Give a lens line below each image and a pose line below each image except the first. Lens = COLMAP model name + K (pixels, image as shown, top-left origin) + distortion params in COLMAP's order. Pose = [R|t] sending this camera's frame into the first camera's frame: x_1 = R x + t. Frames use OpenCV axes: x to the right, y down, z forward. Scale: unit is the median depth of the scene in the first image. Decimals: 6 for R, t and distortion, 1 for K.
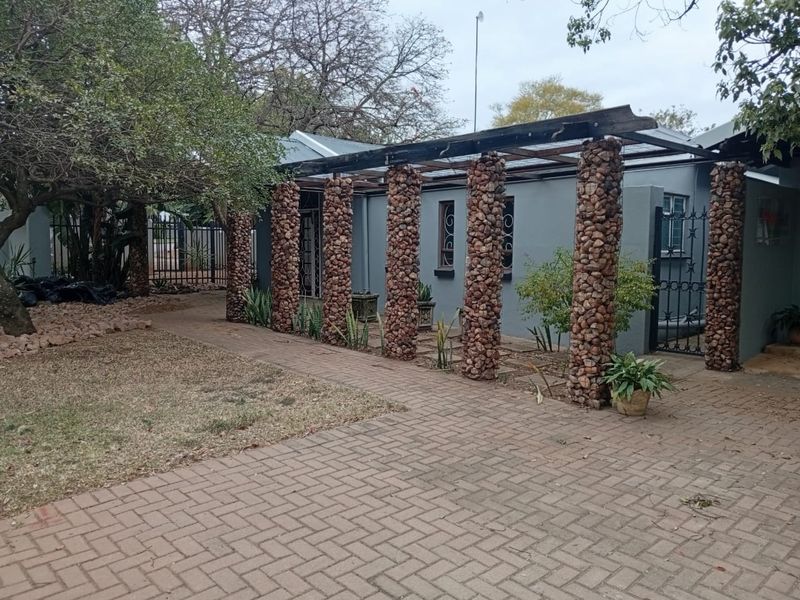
lens RADIAL K [[623.9, 0, 415.7], [0, 623.9, 296.7], [0, 0, 1]] dist [0.031047, -0.039916]
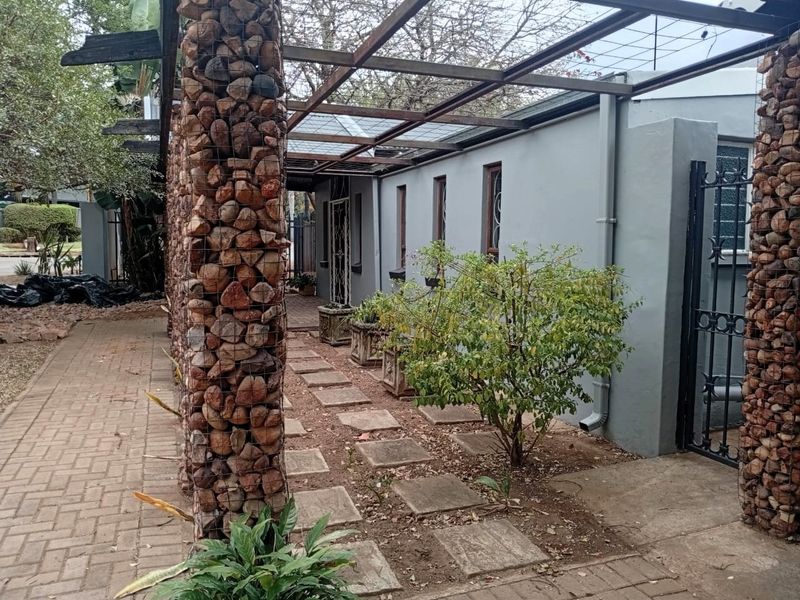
lens RADIAL K [[623.9, 0, 415.7], [0, 623.9, 296.7], [0, 0, 1]] dist [0.031047, -0.039916]
pose [[0.926424, 0.035266, -0.374828, 0.420803], [-0.035294, 0.999354, 0.006793, -0.036400], [0.374825, 0.006936, 0.927070, 0.520357]]
